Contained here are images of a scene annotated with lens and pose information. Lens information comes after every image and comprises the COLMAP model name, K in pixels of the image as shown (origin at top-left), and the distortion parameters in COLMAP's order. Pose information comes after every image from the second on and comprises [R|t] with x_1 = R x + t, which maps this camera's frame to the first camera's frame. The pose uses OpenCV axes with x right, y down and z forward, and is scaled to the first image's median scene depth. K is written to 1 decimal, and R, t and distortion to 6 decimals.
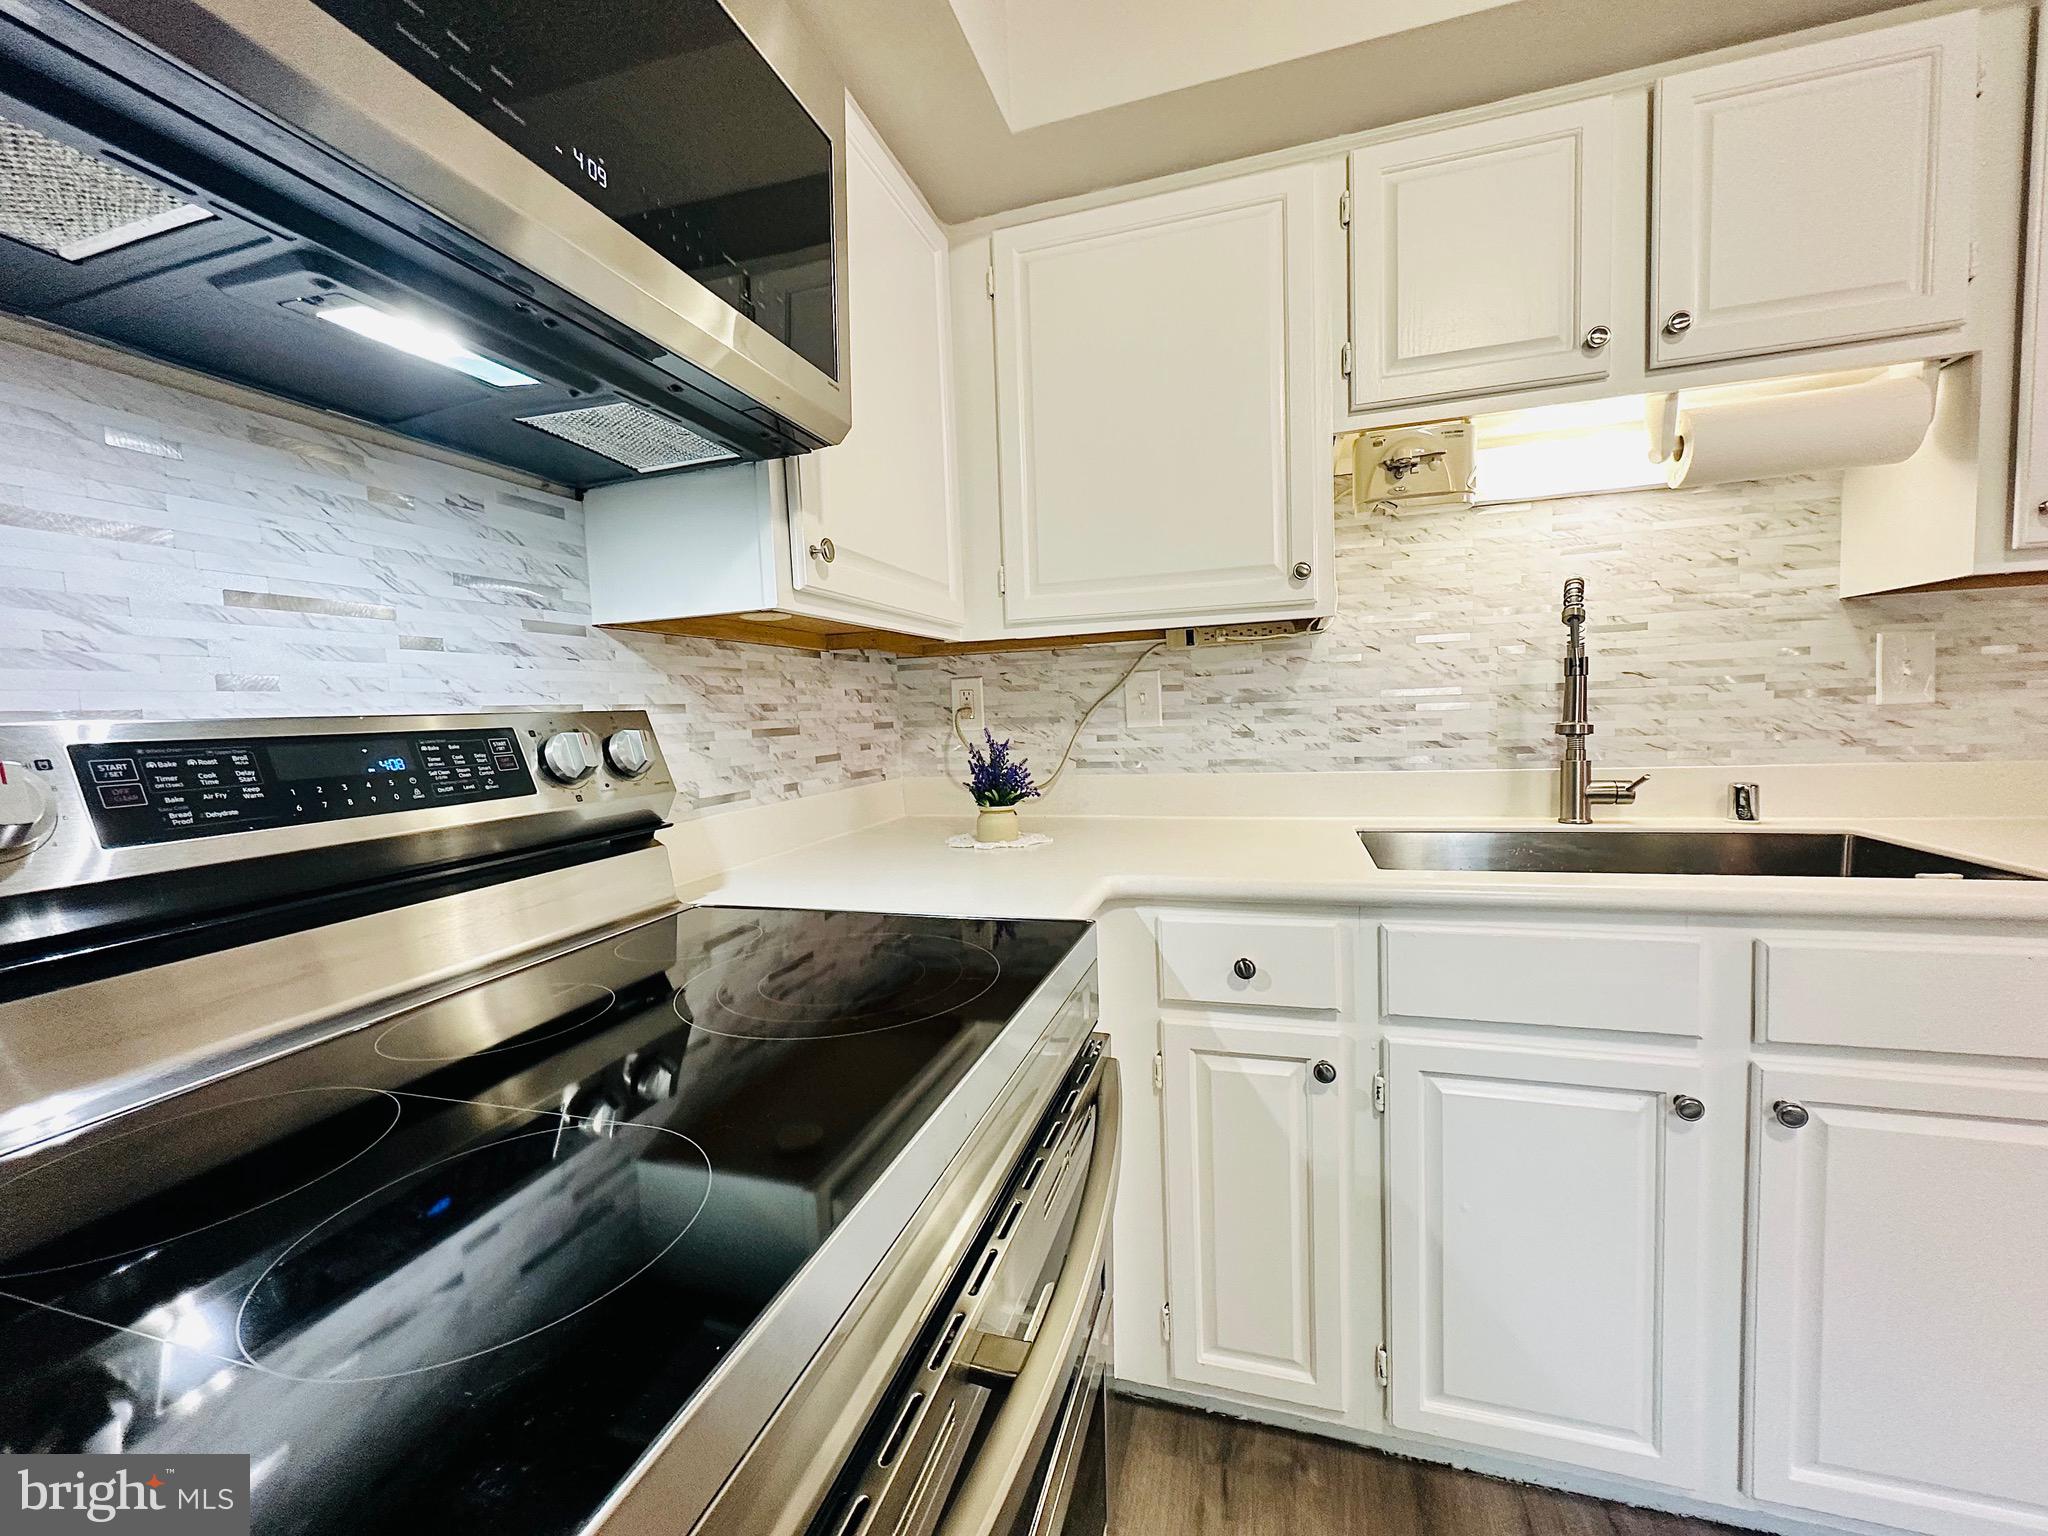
lens RADIAL K [[817.5, 0, 1026.2], [0, 817.5, 771.3], [0, 0, 1]] dist [-0.002405, 0.000790]
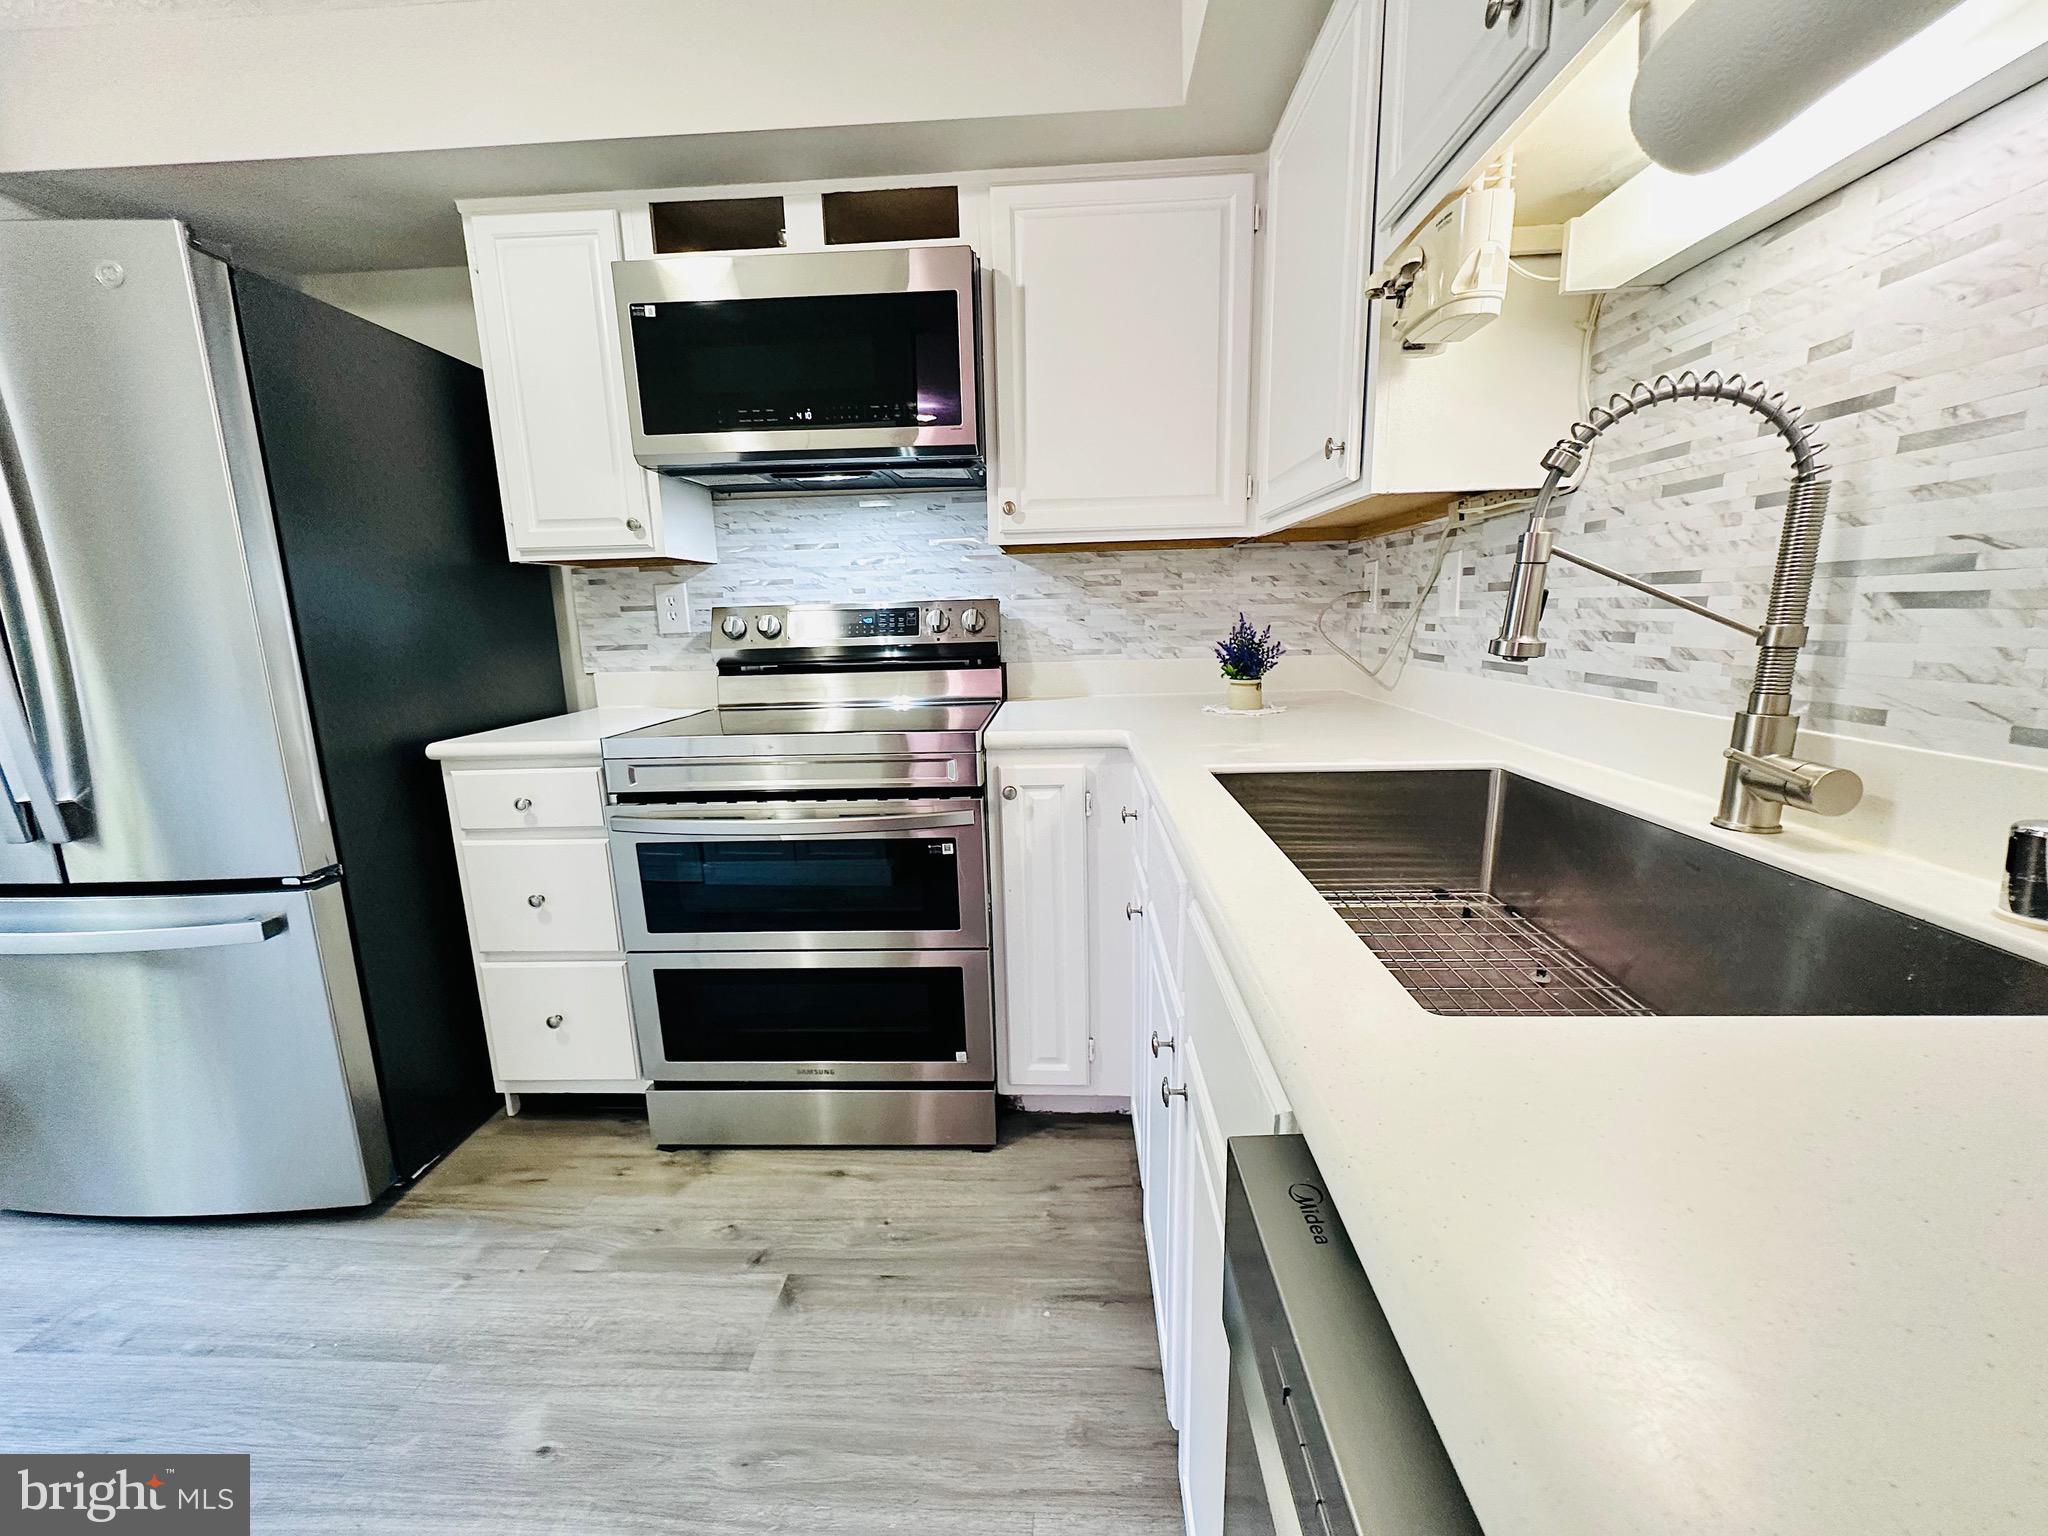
lens RADIAL K [[817.5, 0, 1026.2], [0, 817.5, 771.3], [0, 0, 1]] dist [-0.002405, 0.000790]
pose [[0.251934, 0.218139, -0.942839, 1.130991], [-0.054515, 0.975916, 0.211225, -0.066831], [0.966208, -0.001816, 0.257759, 0.424586]]
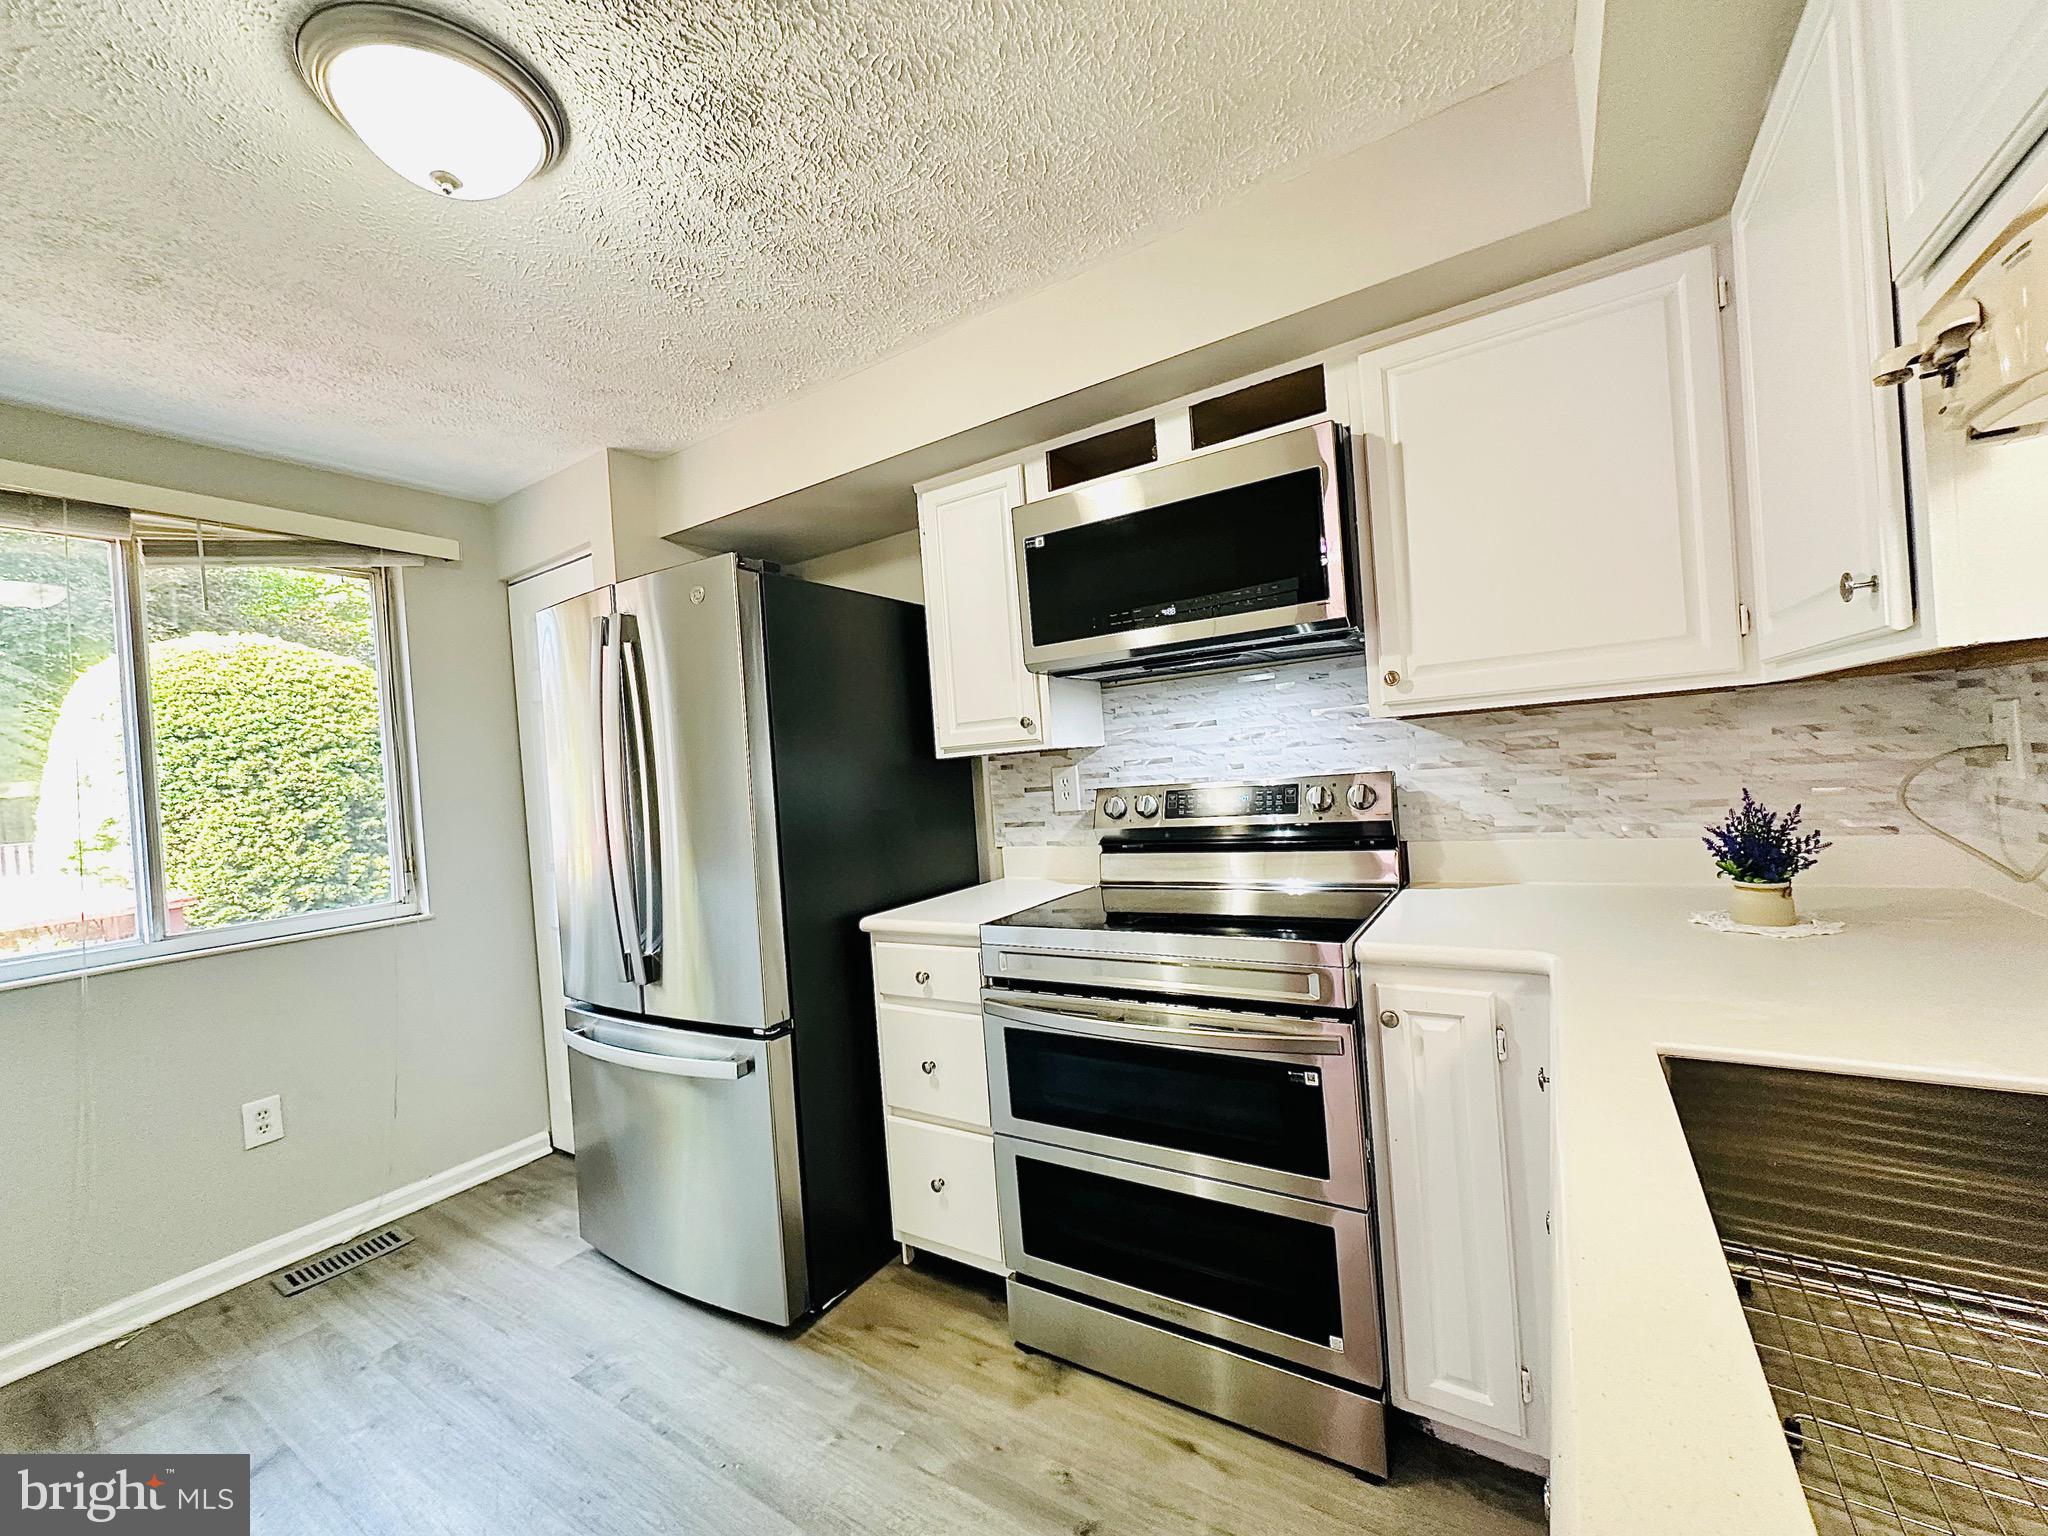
lens RADIAL K [[816.2, 0, 1026.2], [0, 816.2, 771.5], [0, 0, 1]] dist [-0.001211, 0.000348]
pose [[-0.263260, 0.065682, -0.962486, 1.056738], [0.015374, 0.997839, 0.063889, -0.148593], [0.964602, 0.002022, -0.263701, 0.539697]]
